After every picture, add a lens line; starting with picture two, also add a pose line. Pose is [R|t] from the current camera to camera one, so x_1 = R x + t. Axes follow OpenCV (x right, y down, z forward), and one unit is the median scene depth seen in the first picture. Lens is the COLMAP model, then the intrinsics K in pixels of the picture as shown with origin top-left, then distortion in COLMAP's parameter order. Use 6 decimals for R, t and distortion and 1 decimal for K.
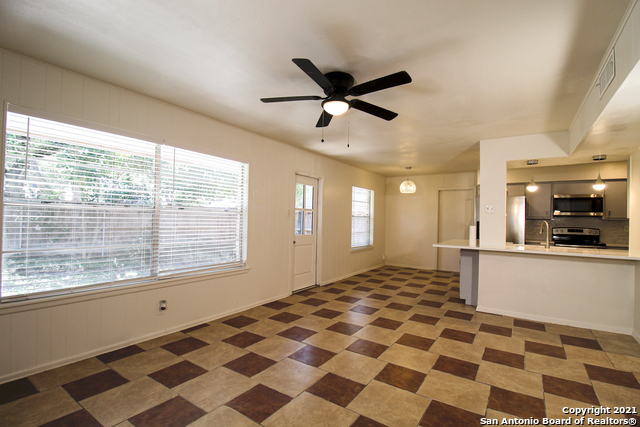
lens RADIAL K [[298.4, 0, 321.3], [0, 298.4, 217.0], [0, 0, 1]] dist [-0.016663, -0.004797]
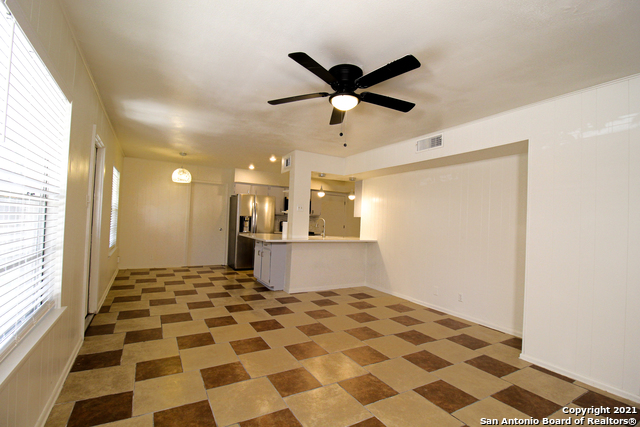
lens RADIAL K [[298.4, 0, 320.6], [0, 298.4, 212.8], [0, 0, 1]] dist [-0.016663, -0.004797]
pose [[0.425940, 0.023023, 0.904458, -0.526164], [-0.039175, 0.999208, -0.006985, -0.002131], [-0.903903, -0.032457, 0.426505, 0.410100]]
